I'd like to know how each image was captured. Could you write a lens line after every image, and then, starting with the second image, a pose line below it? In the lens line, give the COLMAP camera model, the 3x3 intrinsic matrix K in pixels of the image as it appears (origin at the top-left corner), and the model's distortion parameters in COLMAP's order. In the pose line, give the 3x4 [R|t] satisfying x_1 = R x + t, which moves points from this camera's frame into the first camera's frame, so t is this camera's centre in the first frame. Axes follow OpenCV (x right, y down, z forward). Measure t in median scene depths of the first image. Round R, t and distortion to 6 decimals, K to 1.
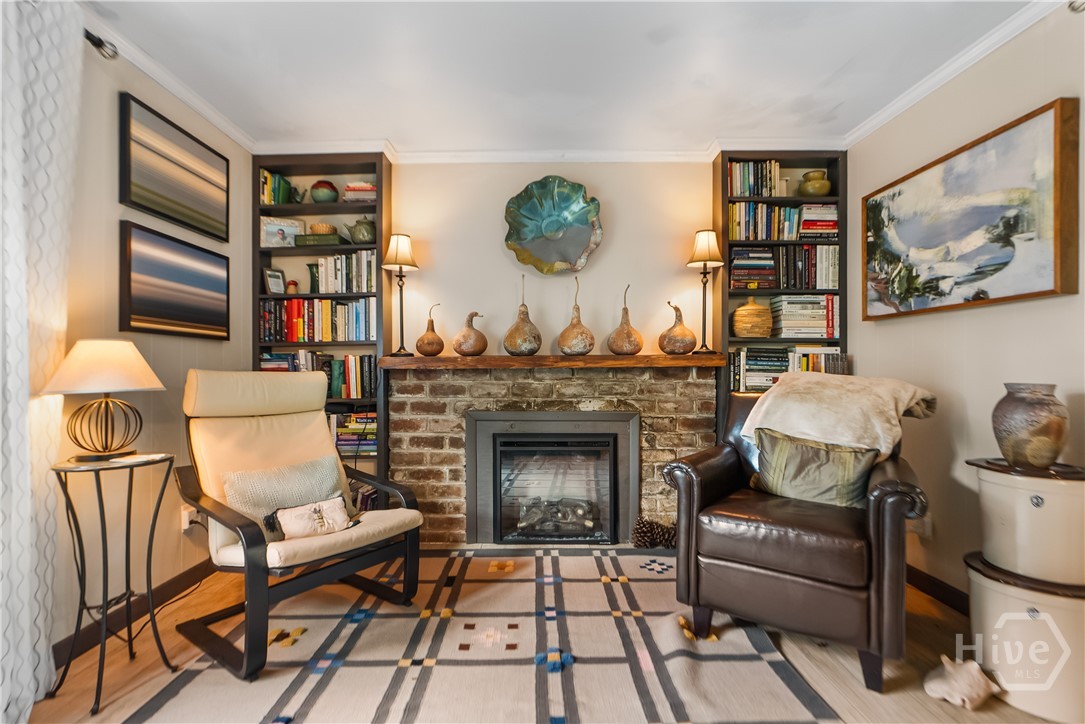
lens RADIAL K [[502.0, 0, 542.5], [0, 502.0, 362.0], [0, 0, 1]] dist [0.001524, 0.000875]
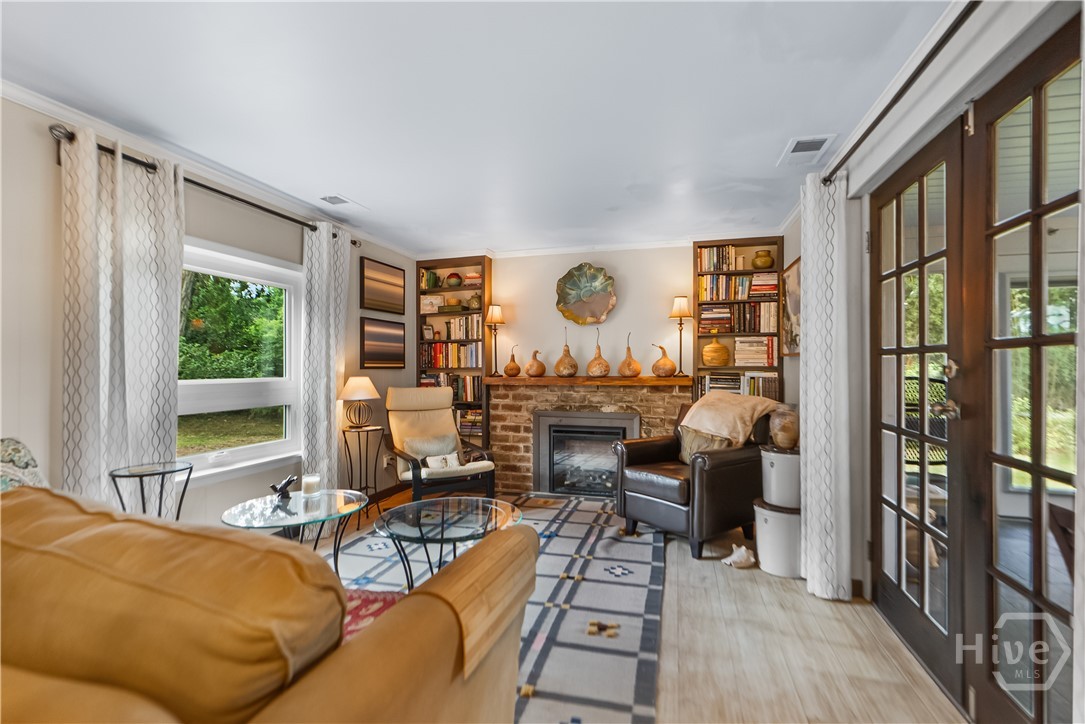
lens RADIAL K [[502.0, 0, 542.5], [0, 502.0, 362.0], [0, 0, 1]] dist [0.001524, 0.000875]
pose [[0.958849, -0.001472, -0.283914, 0.345813], [0.002337, 0.999994, 0.002707, -0.064767], [0.283908, -0.003259, 0.958846, -0.562948]]
